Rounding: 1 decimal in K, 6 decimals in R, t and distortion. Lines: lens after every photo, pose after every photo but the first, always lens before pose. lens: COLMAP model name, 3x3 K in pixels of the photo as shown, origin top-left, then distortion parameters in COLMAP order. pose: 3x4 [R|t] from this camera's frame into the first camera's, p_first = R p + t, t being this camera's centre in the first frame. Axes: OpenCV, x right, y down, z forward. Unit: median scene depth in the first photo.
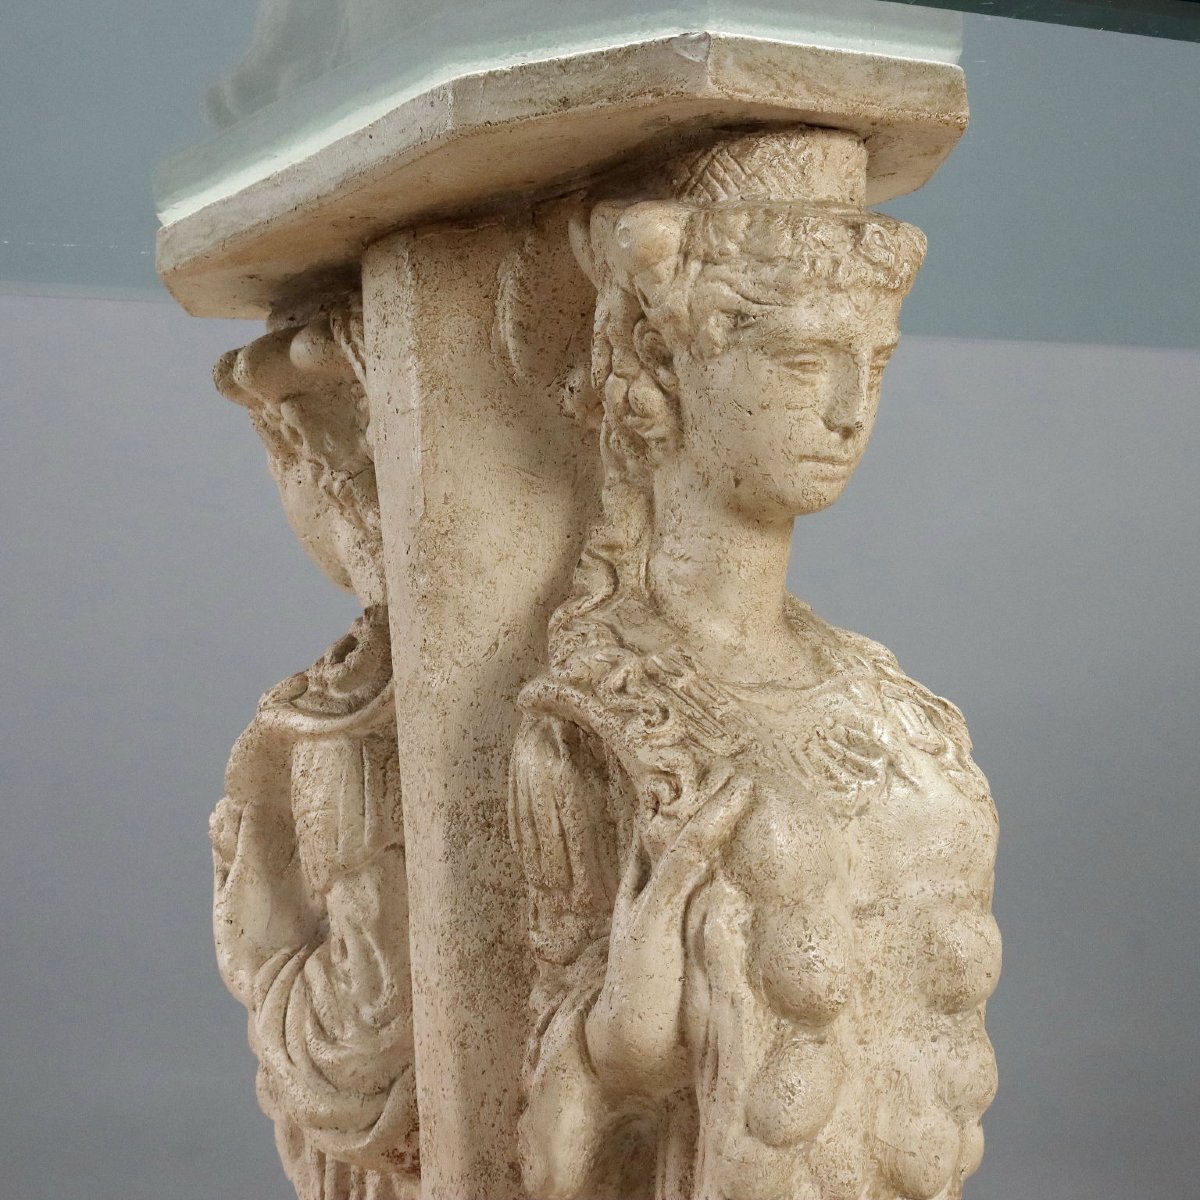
lens RADIAL K [[2653.7, 0, 600.1], [0, 2653.7, 633.7], [0, 0, 1]] dist [-0.009584, 0.068602]
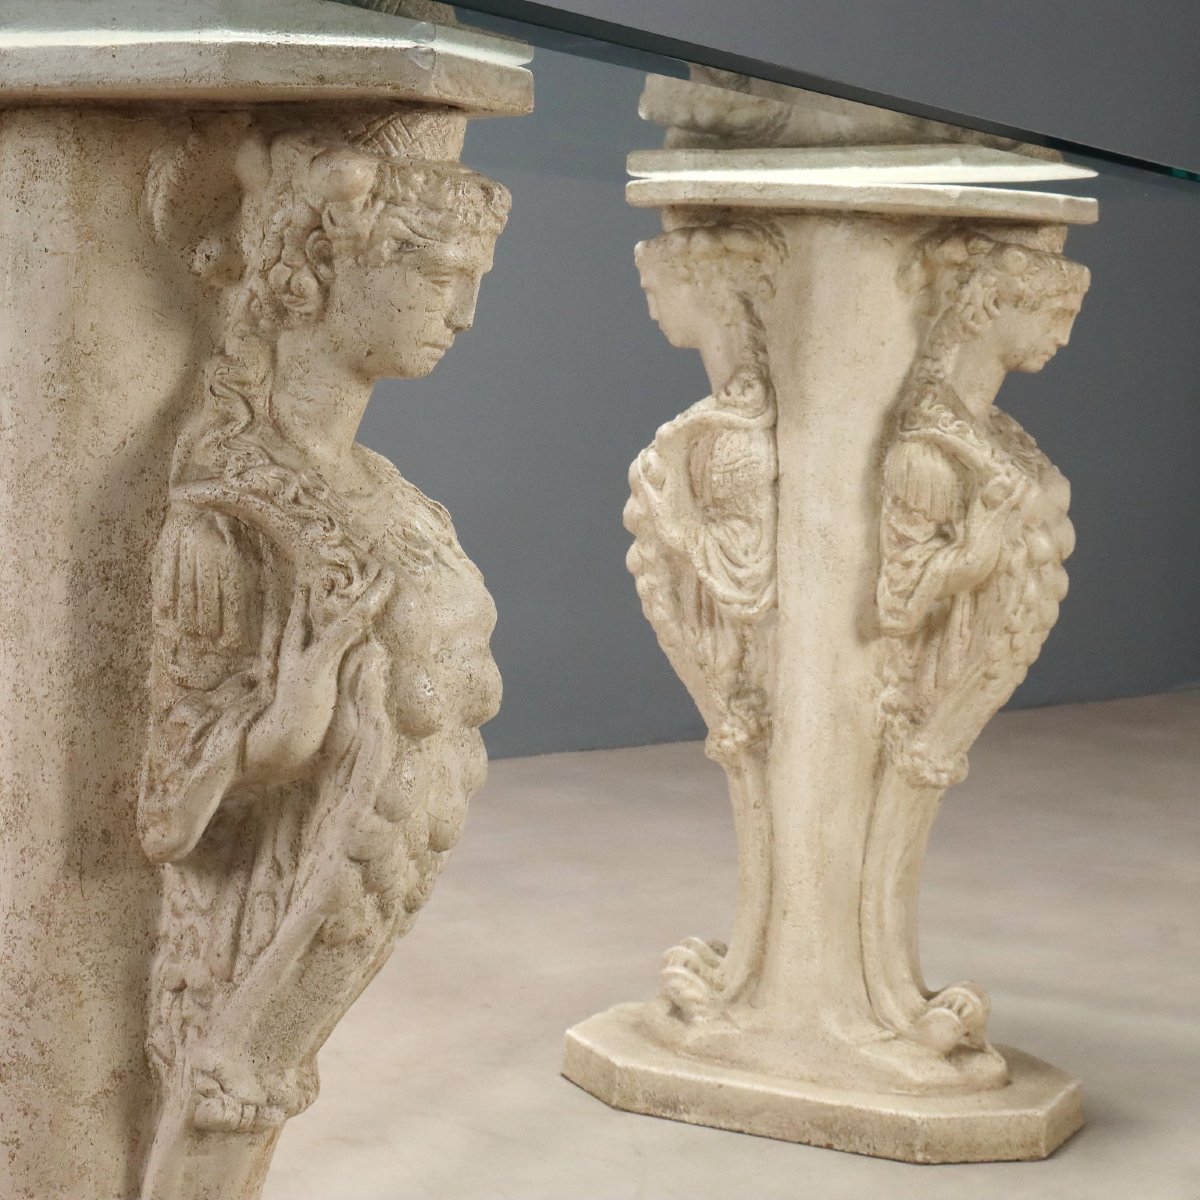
lens RADIAL K [[2653.7, 0, 600.1], [0, 2653.7, 633.7], [0, 0, 1]] dist [-0.009584, 0.068602]
pose [[0.832154, 0.011284, 0.554430, -0.609607], [-0.100709, 0.986243, 0.131083, -0.105369], [-0.545323, -0.164918, 0.821842, -0.233876]]
